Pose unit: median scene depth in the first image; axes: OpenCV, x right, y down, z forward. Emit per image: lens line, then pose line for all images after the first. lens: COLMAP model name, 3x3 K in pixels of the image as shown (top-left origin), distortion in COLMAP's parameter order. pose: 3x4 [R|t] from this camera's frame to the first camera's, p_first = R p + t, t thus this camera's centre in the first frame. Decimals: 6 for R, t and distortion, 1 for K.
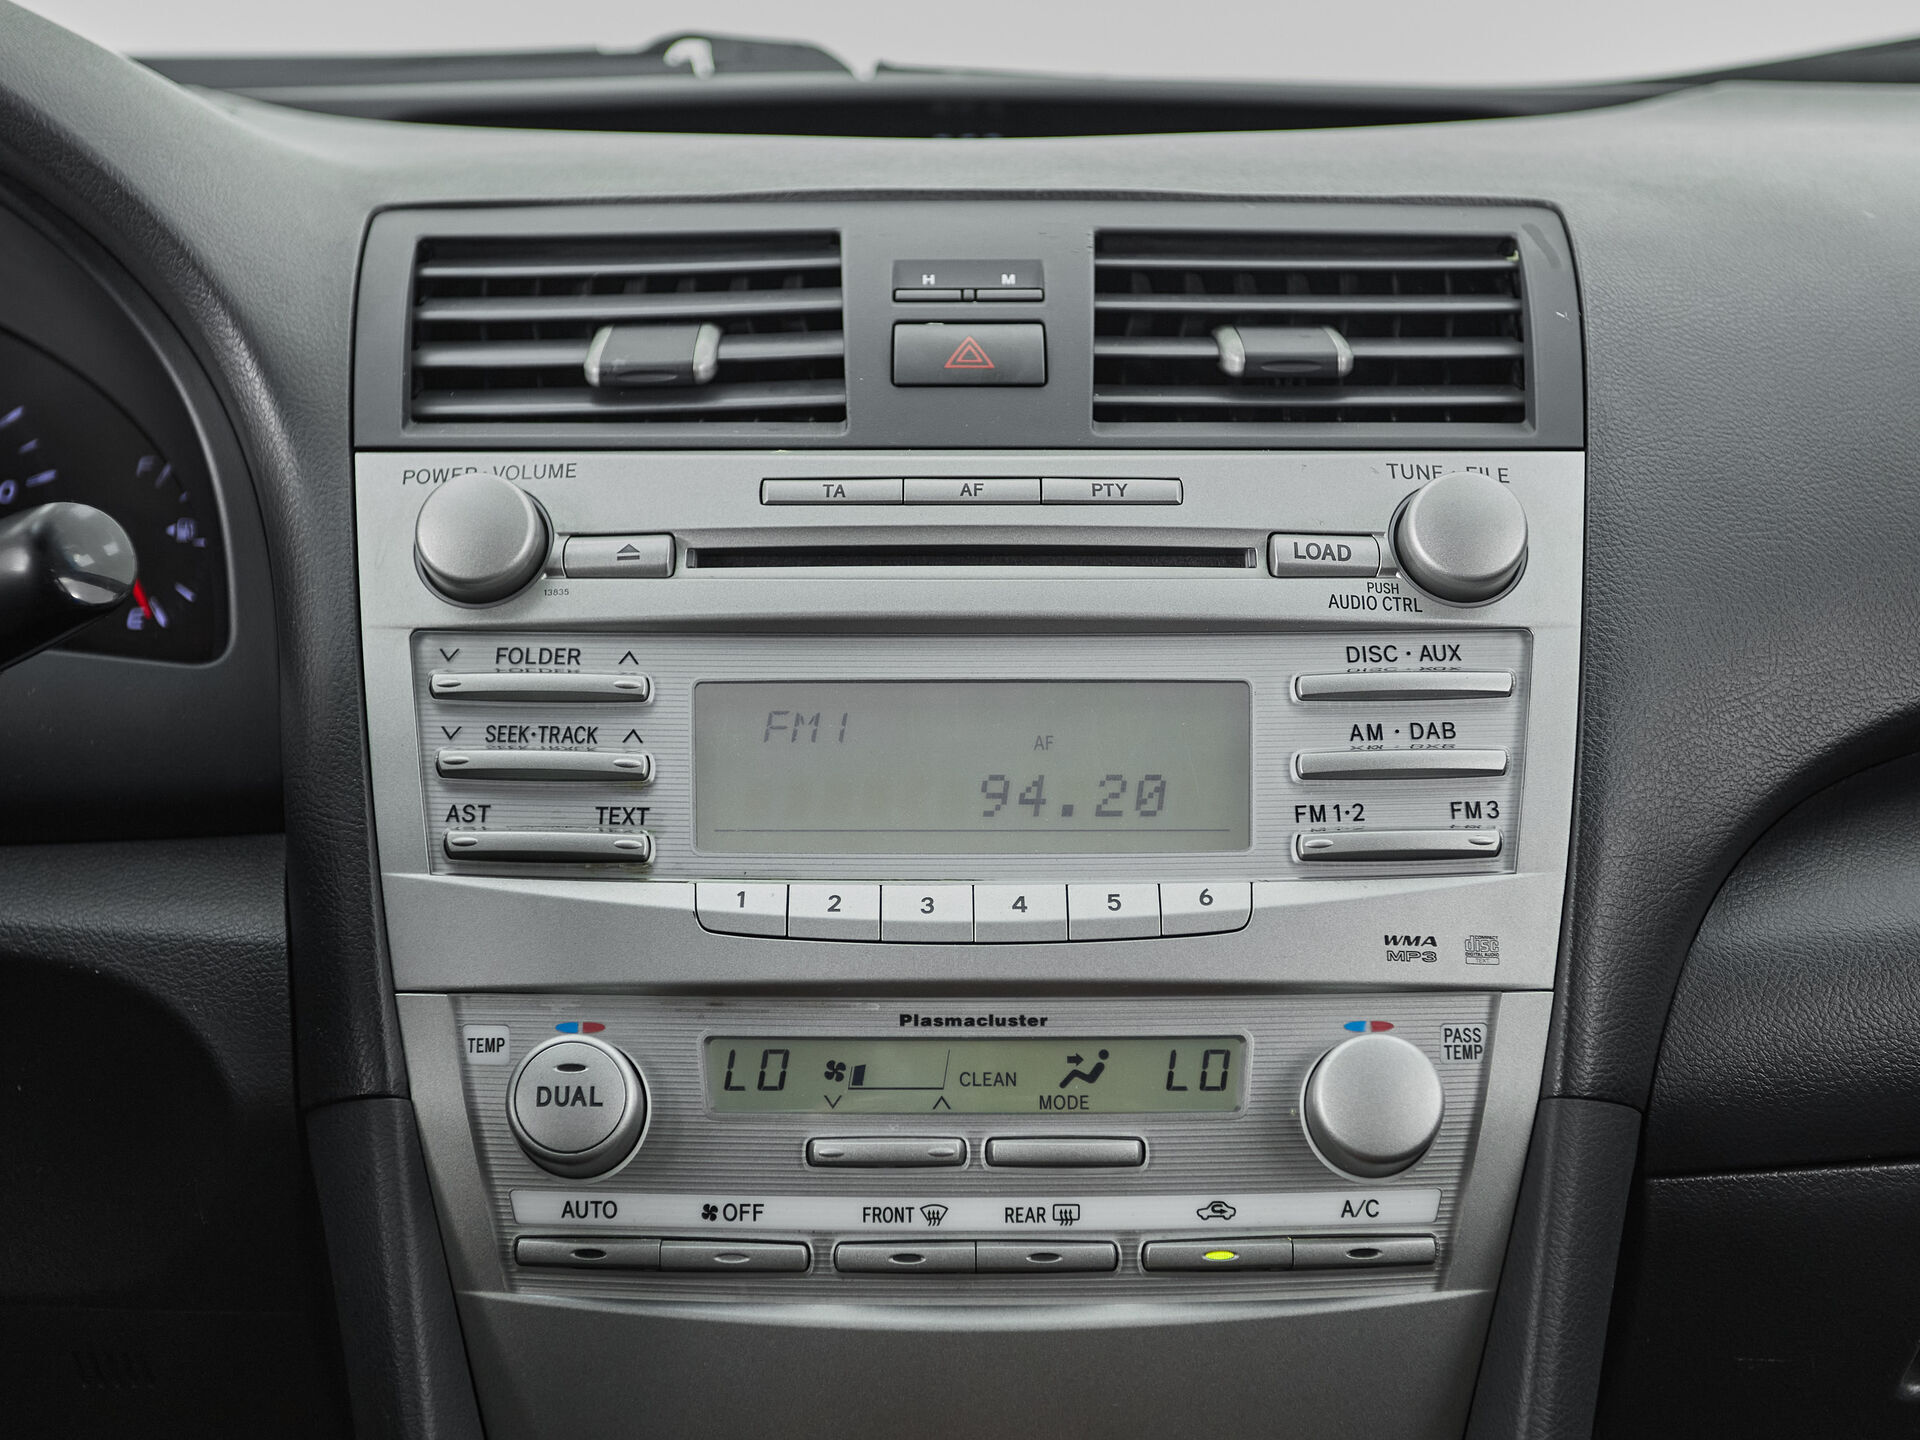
lens RADIAL K [[2855.7, 0, 960.0], [0, 2855.7, 687.9], [0, 0, 1]] dist [0.016361, 0.081800]
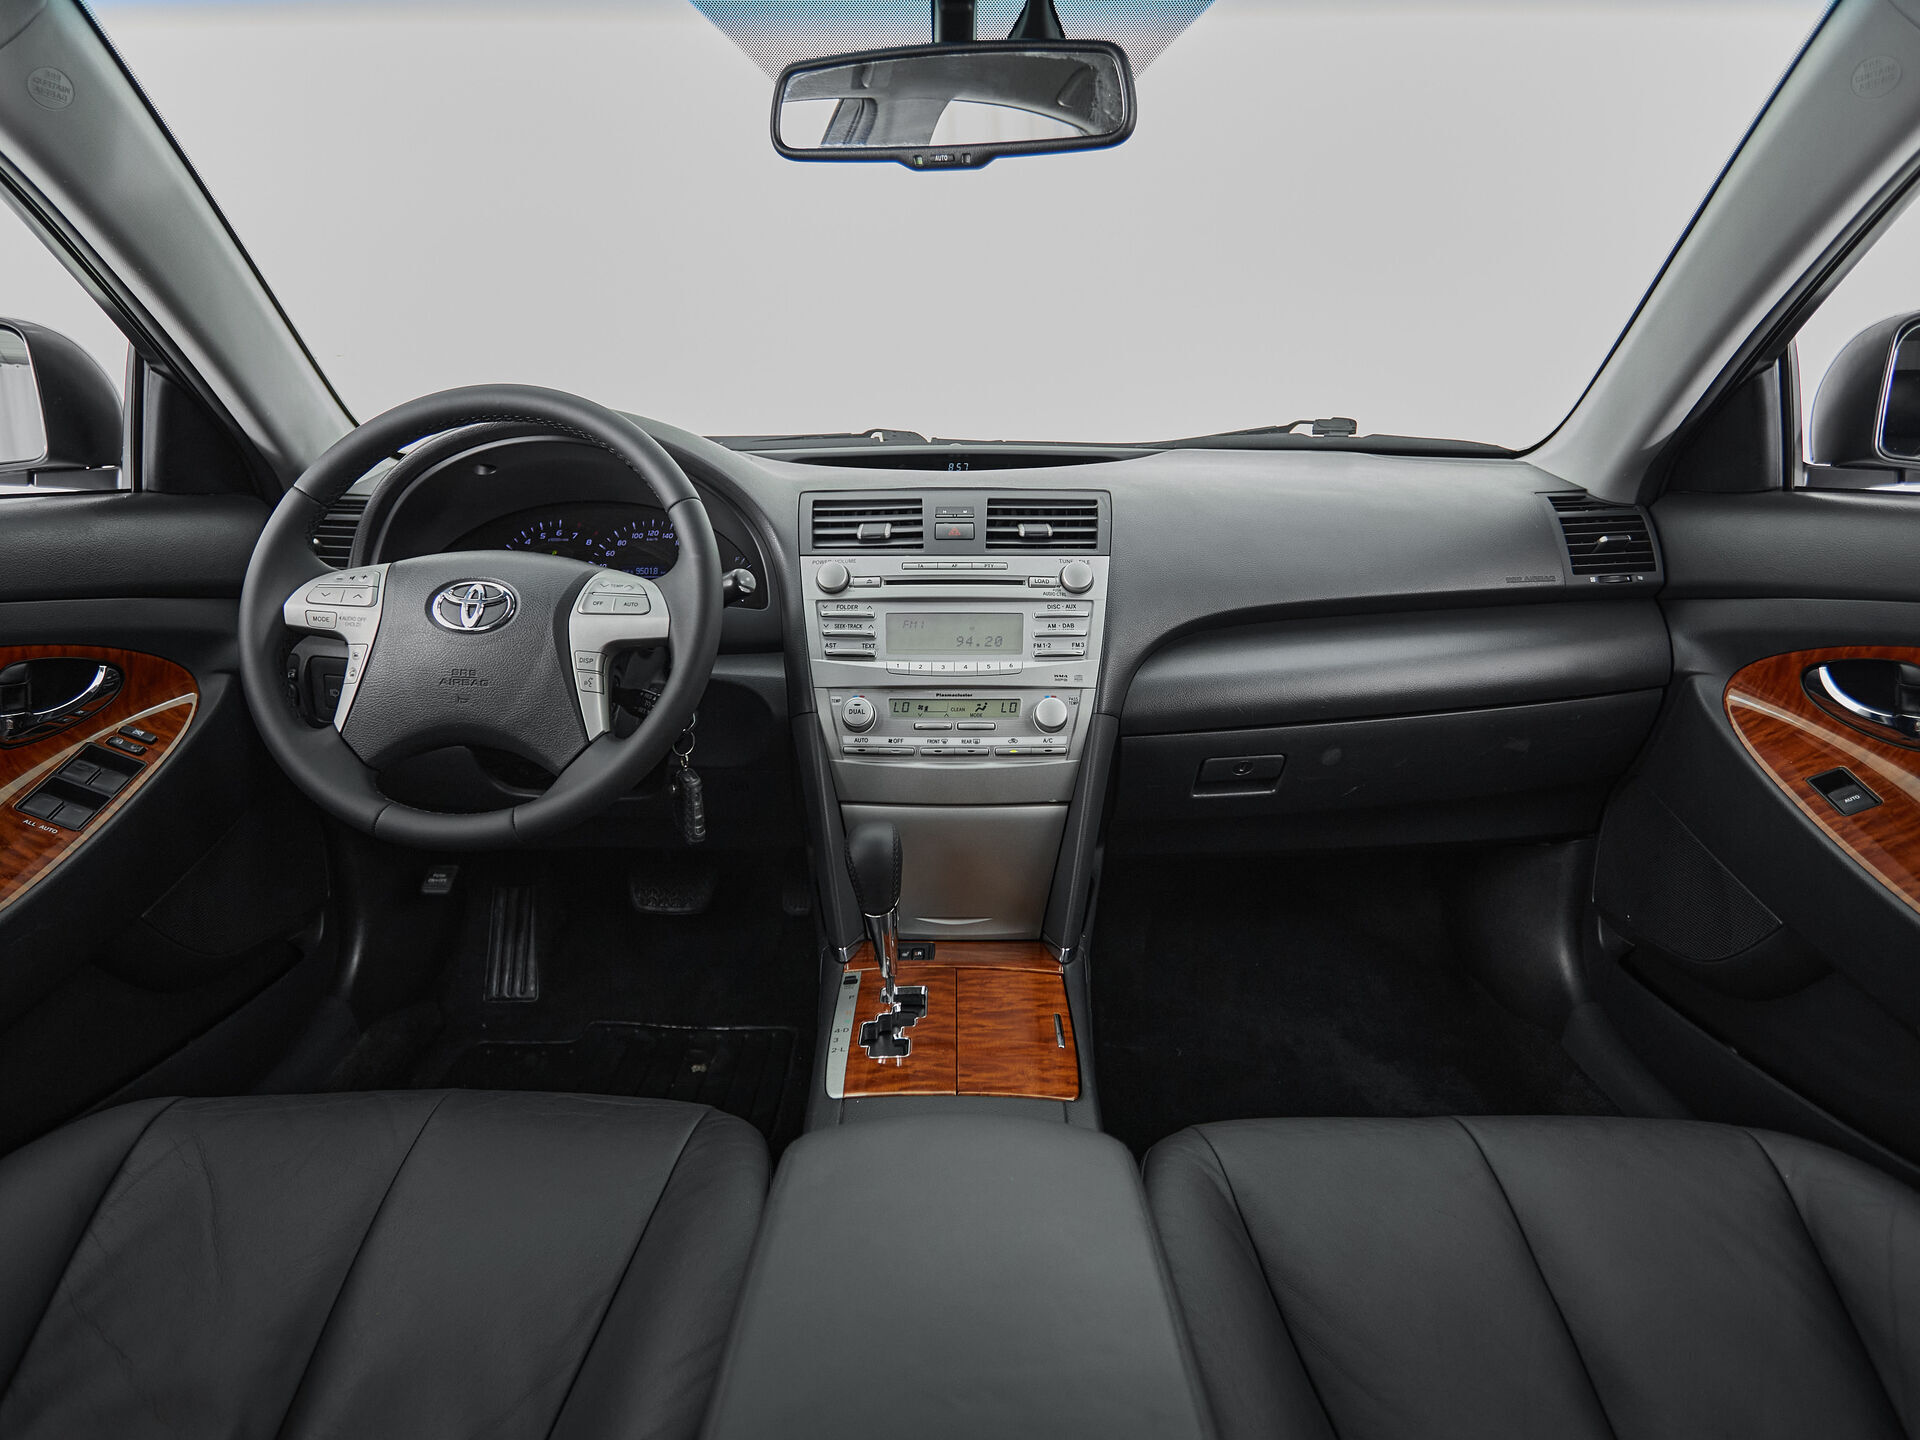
lens RADIAL K [[1124.3, 0, 952.1], [0, 1124.3, 673.3], [0, 0, 1]] dist [-0.001017, -0.001020]
pose [[0.999899, 0.001866, -0.014095, 0.023766], [-0.001480, 0.999624, 0.027366, 0.039972], [0.014141, -0.027342, 0.999526, -0.603237]]
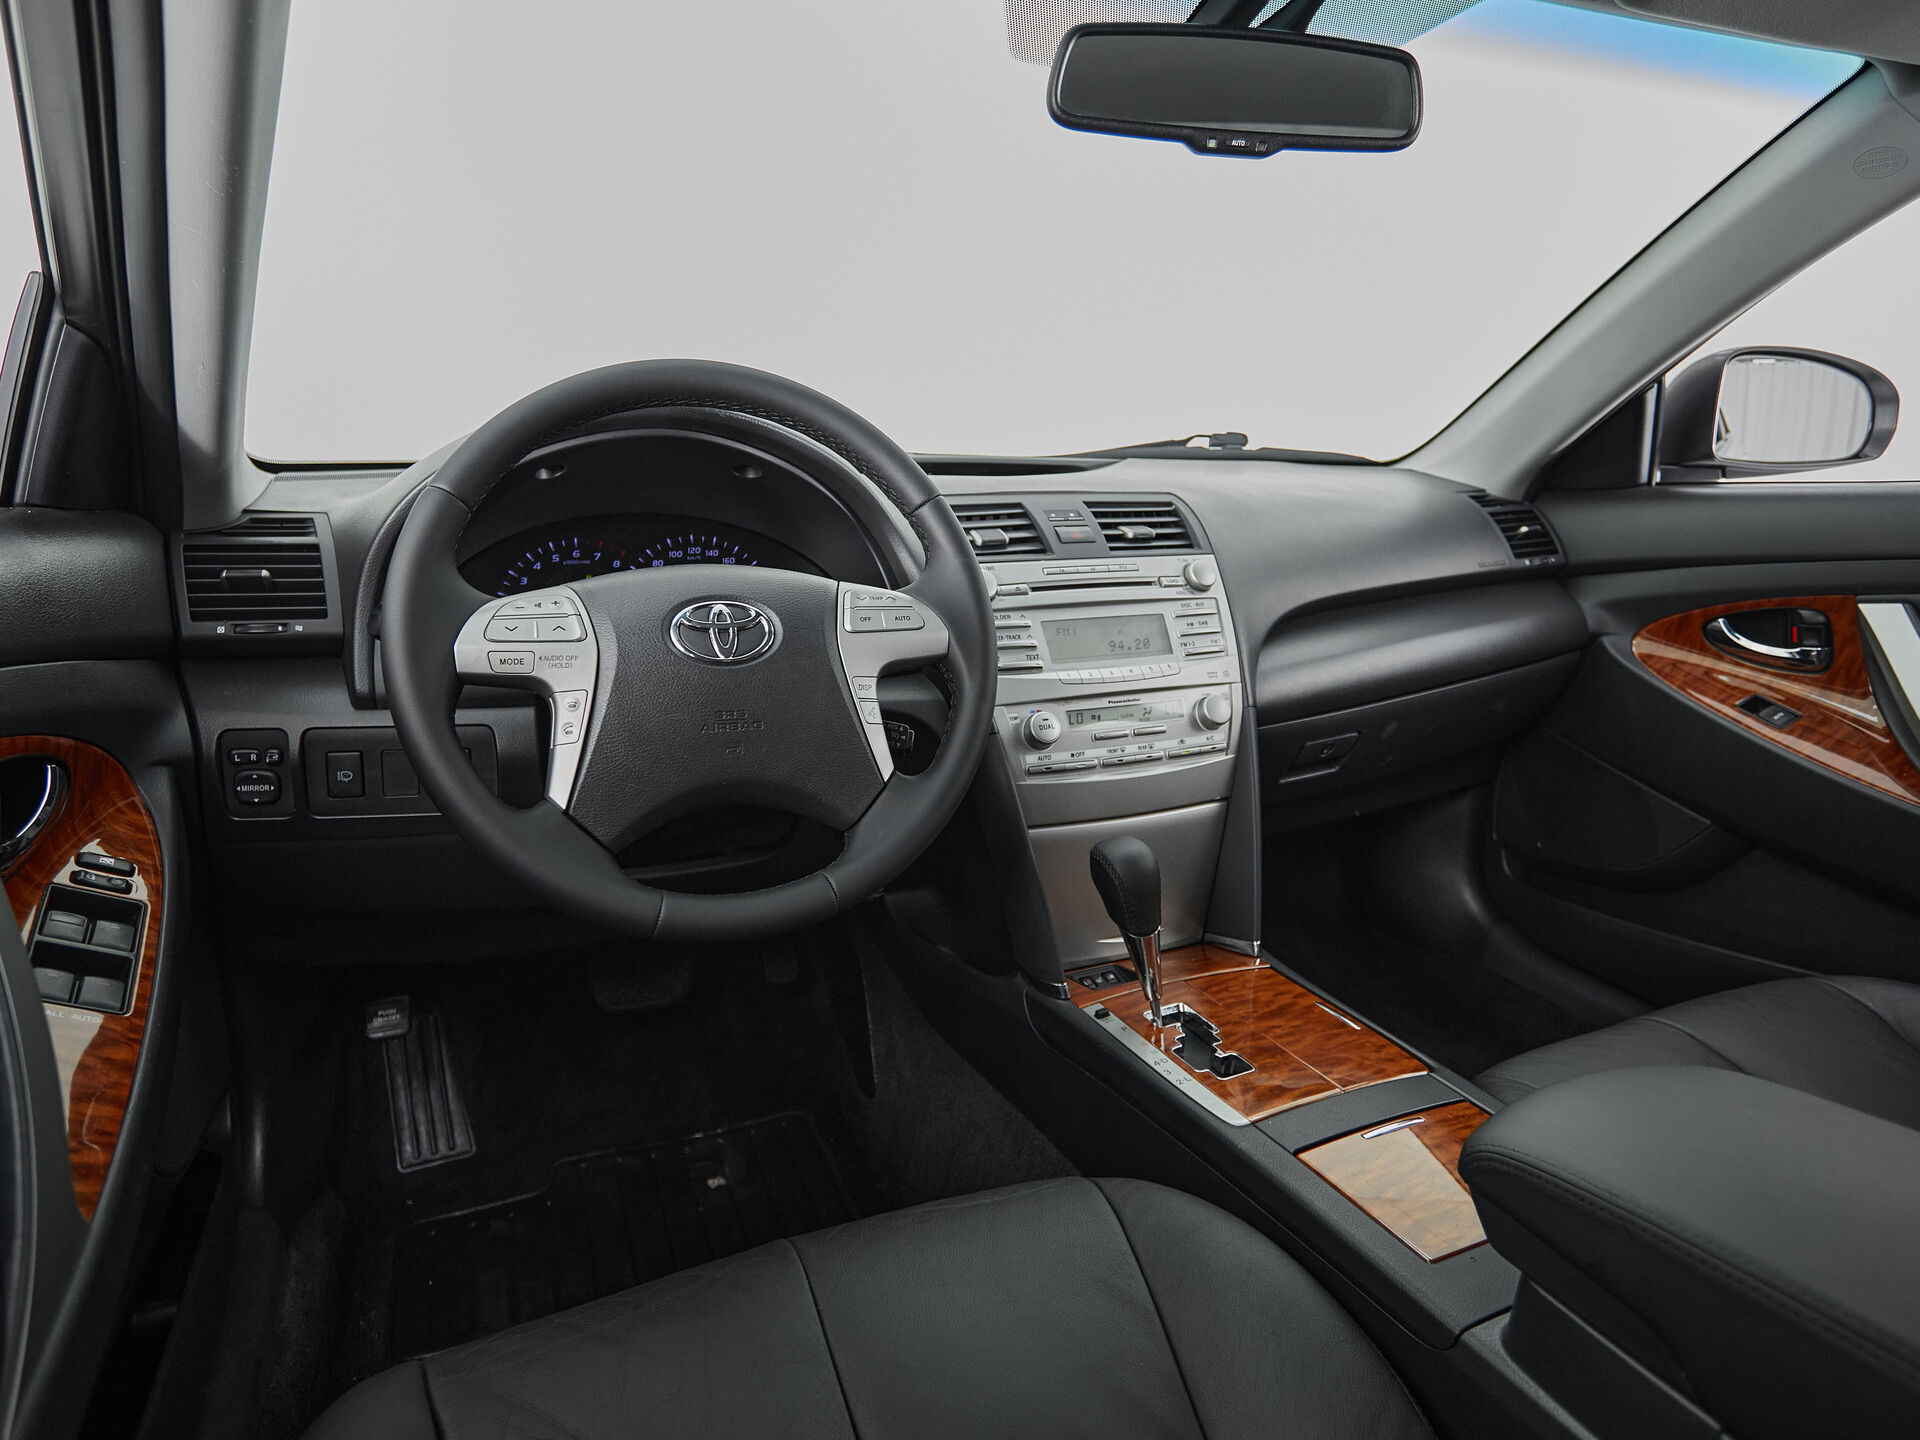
lens RADIAL K [[1135.4, 0, 973.9], [0, 1135.4, 667.7], [0, 0, 1]] dist [-0.003969, -0.000617]
pose [[0.912506, -0.072827, 0.402529, -0.799157], [0.076861, 0.997023, 0.006146, 0.043900], [-0.401778, 0.025330, 0.915387, -0.352009]]
